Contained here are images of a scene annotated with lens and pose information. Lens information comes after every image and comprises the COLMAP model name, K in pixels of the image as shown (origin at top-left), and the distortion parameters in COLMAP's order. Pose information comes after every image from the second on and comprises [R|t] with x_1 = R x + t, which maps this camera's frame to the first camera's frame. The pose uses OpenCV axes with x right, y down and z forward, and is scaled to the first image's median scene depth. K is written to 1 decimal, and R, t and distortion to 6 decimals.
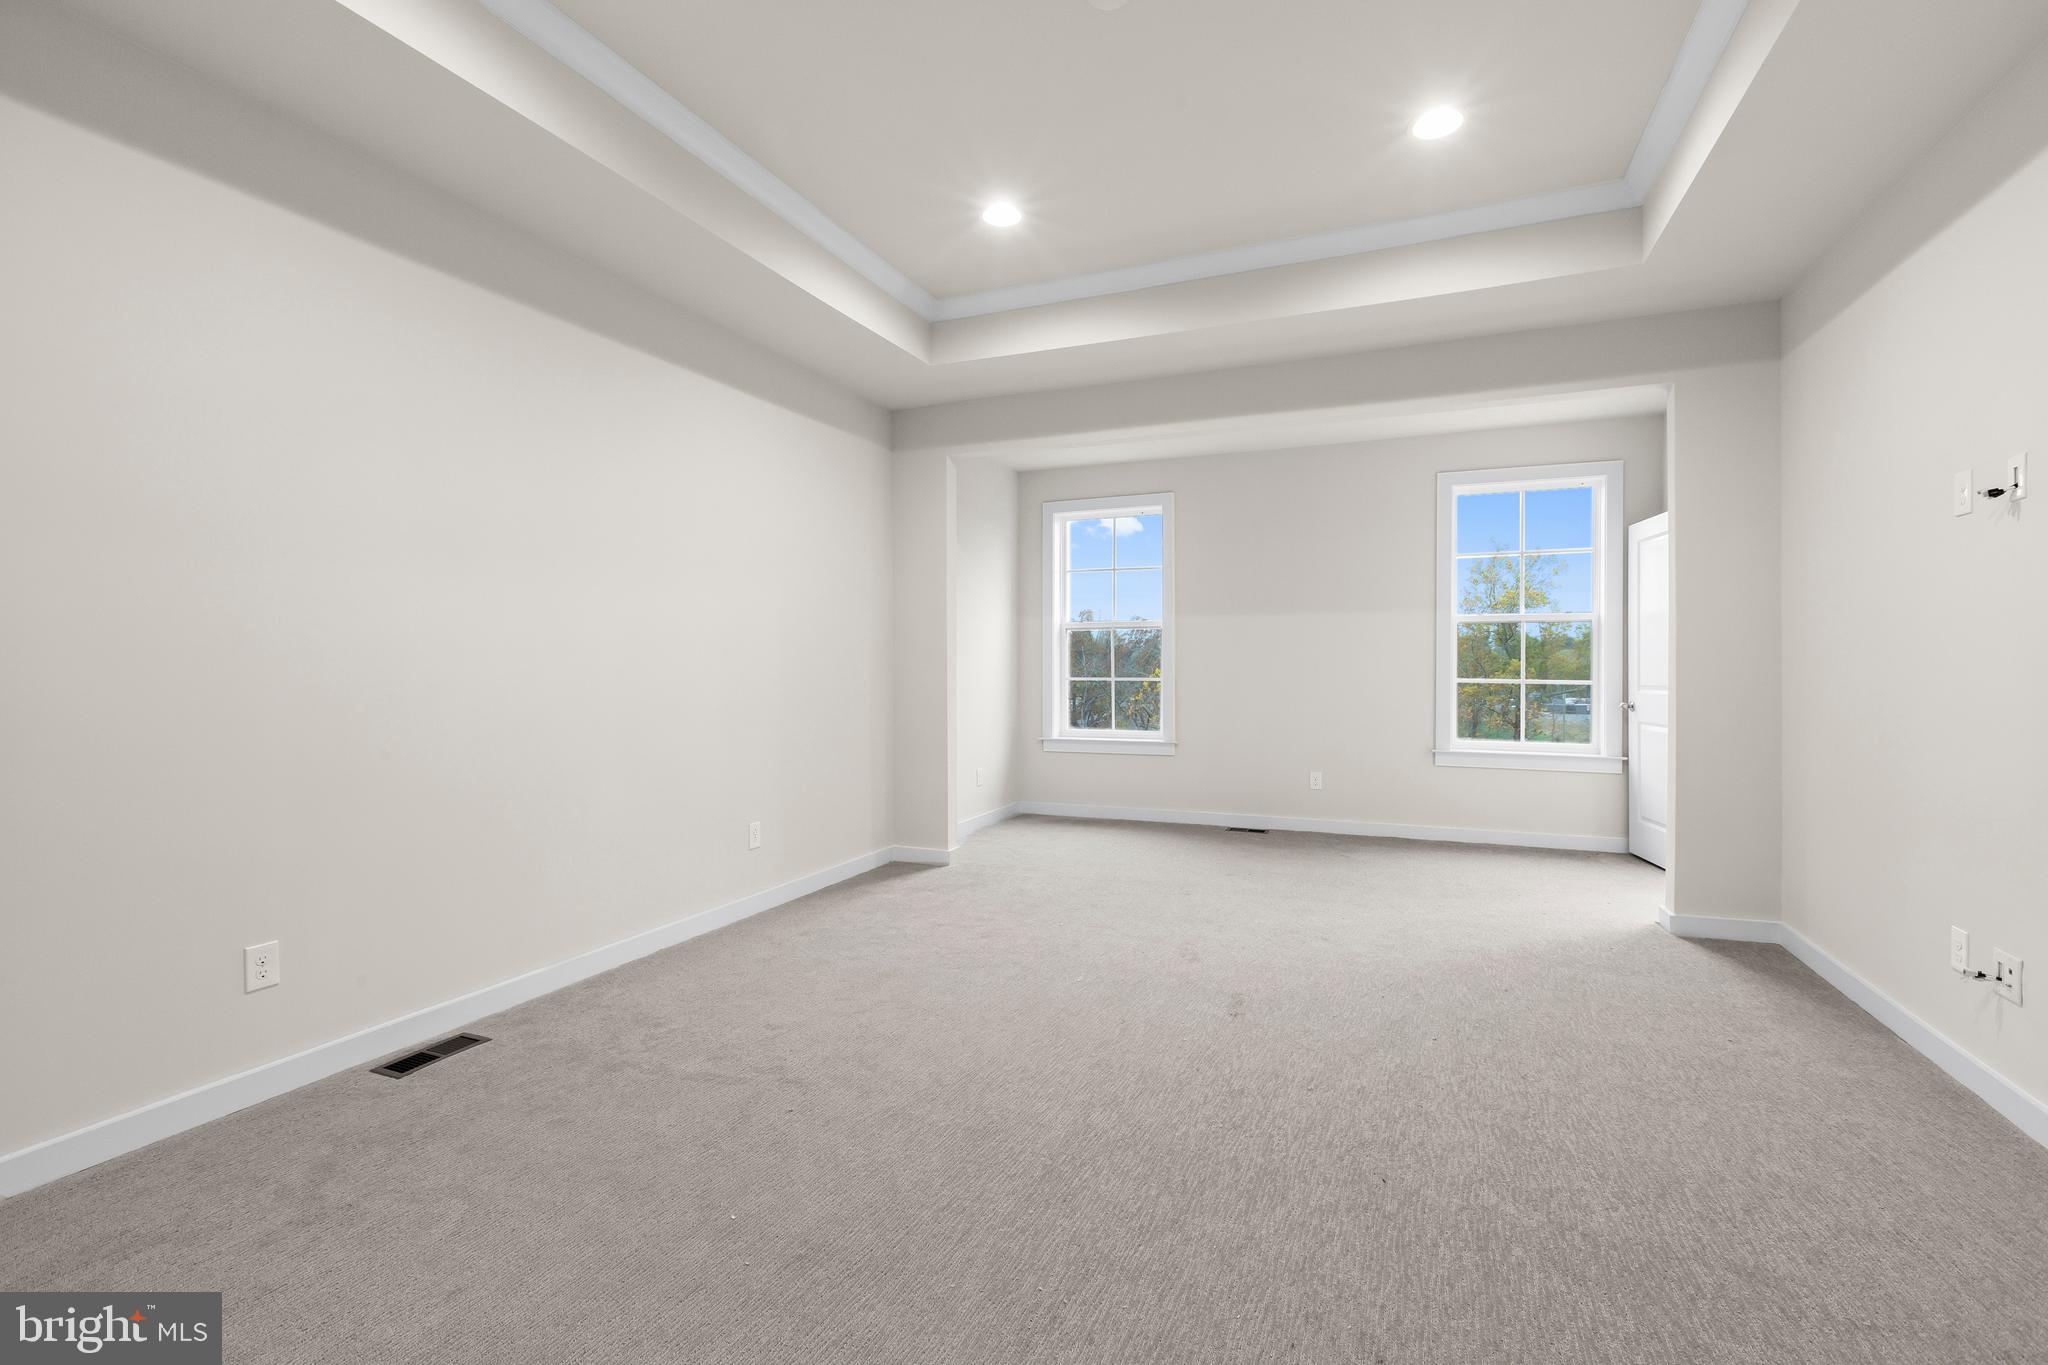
lens RADIAL K [[905.9, 0, 1031.5], [0, 905.9, 670.1], [0, 0, 1]] dist [-0.001734, -0.000051]
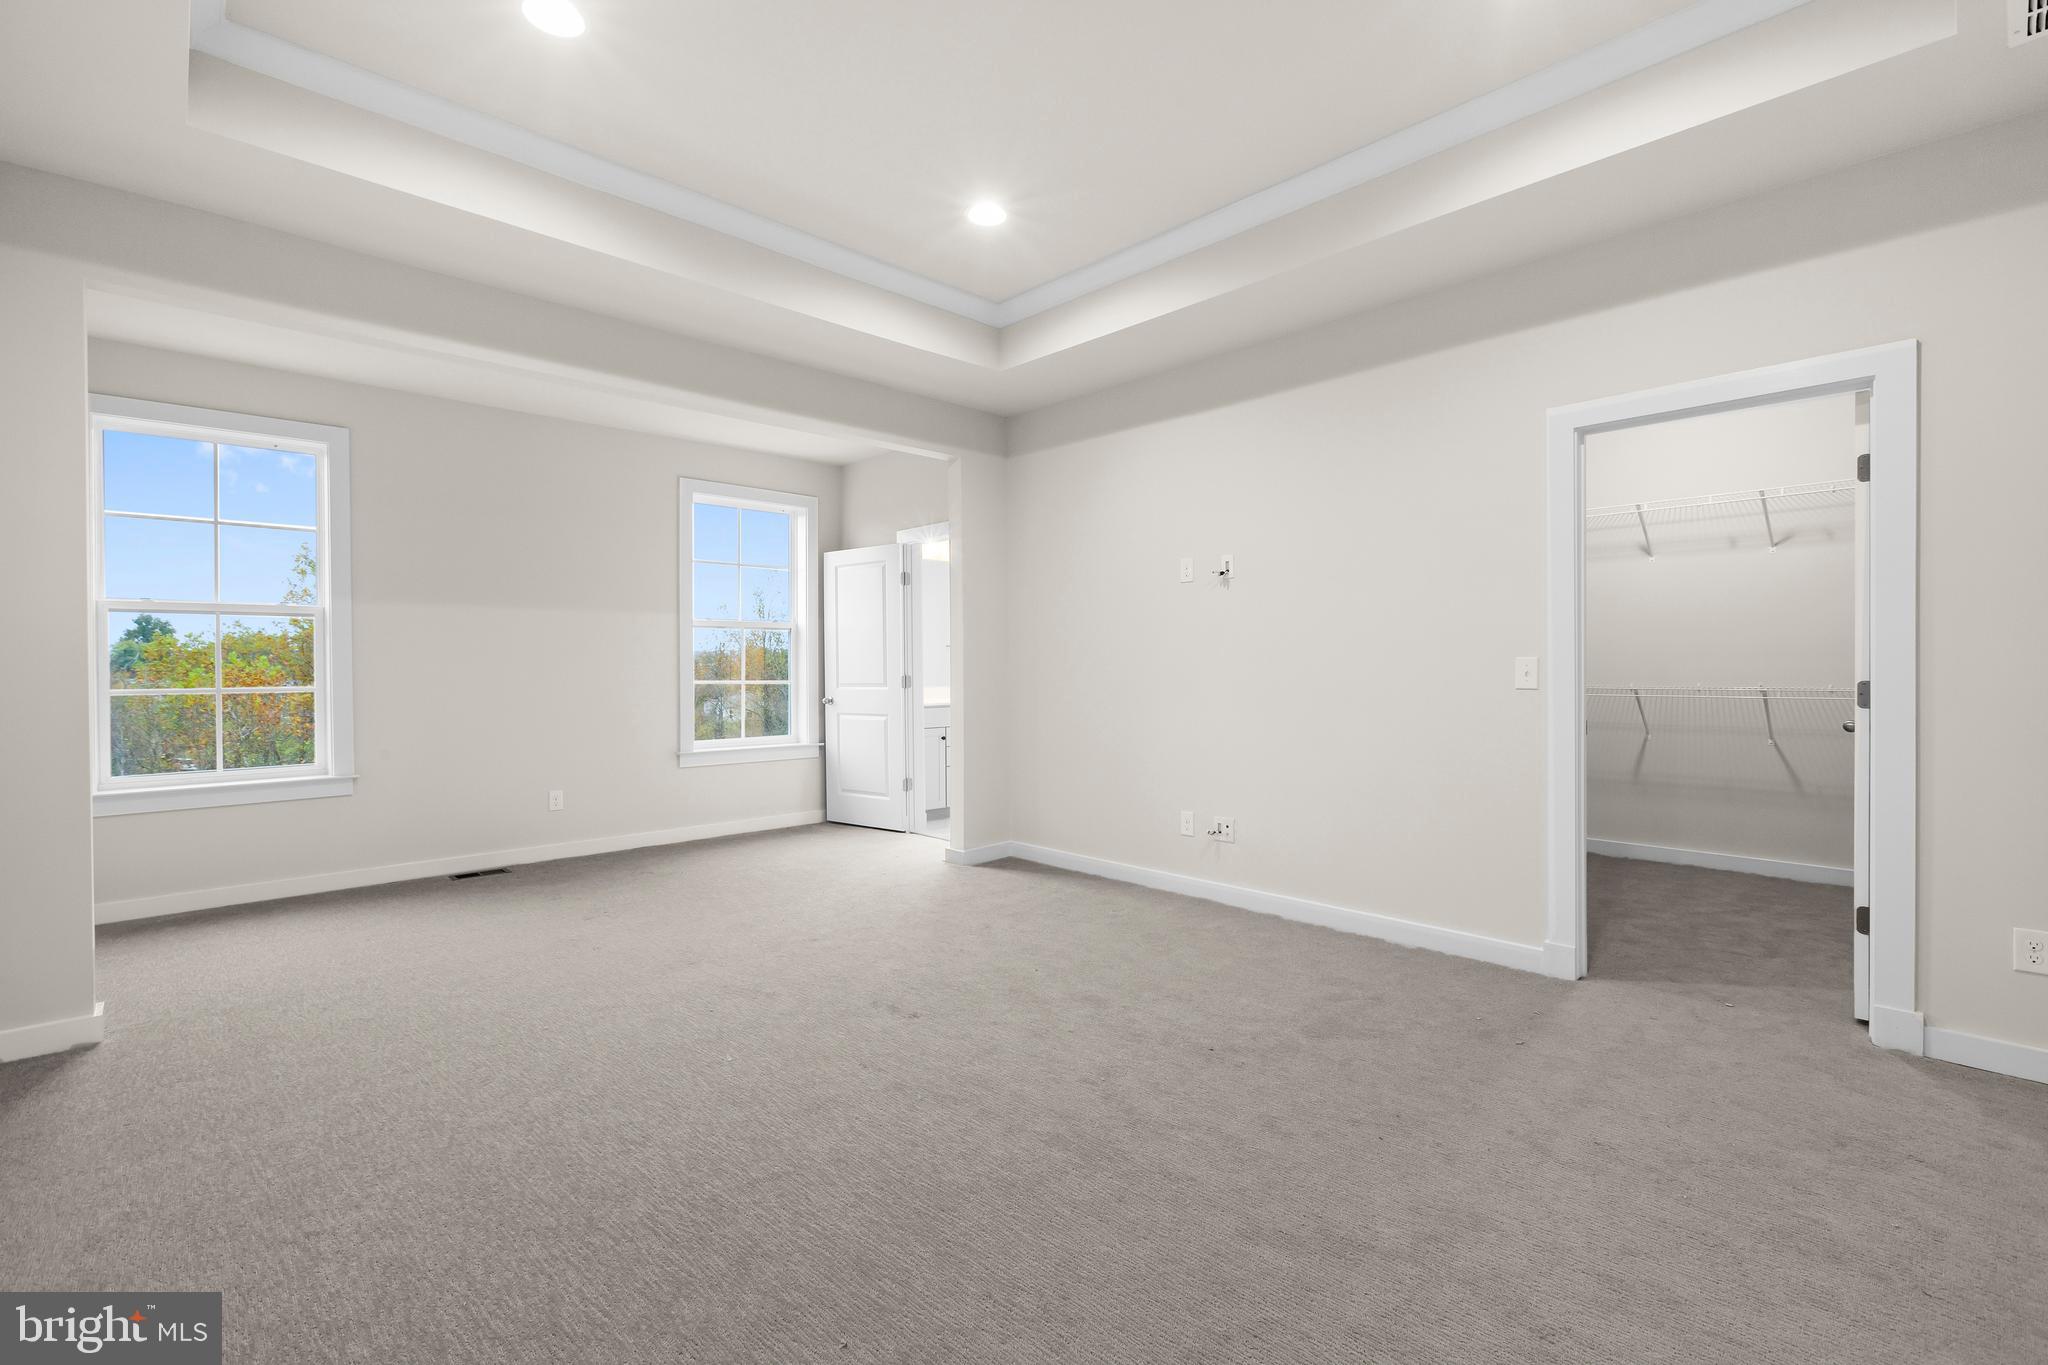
lens RADIAL K [[905.9, 0, 1031.5], [0, 905.9, 670.1], [0, 0, 1]] dist [-0.001734, -0.000051]
pose [[0.403592, -0.007926, 0.914905, -0.340637], [0.010978, 0.999932, 0.003820, -0.003038], [-0.914873, 0.008502, 0.403652, 0.251742]]
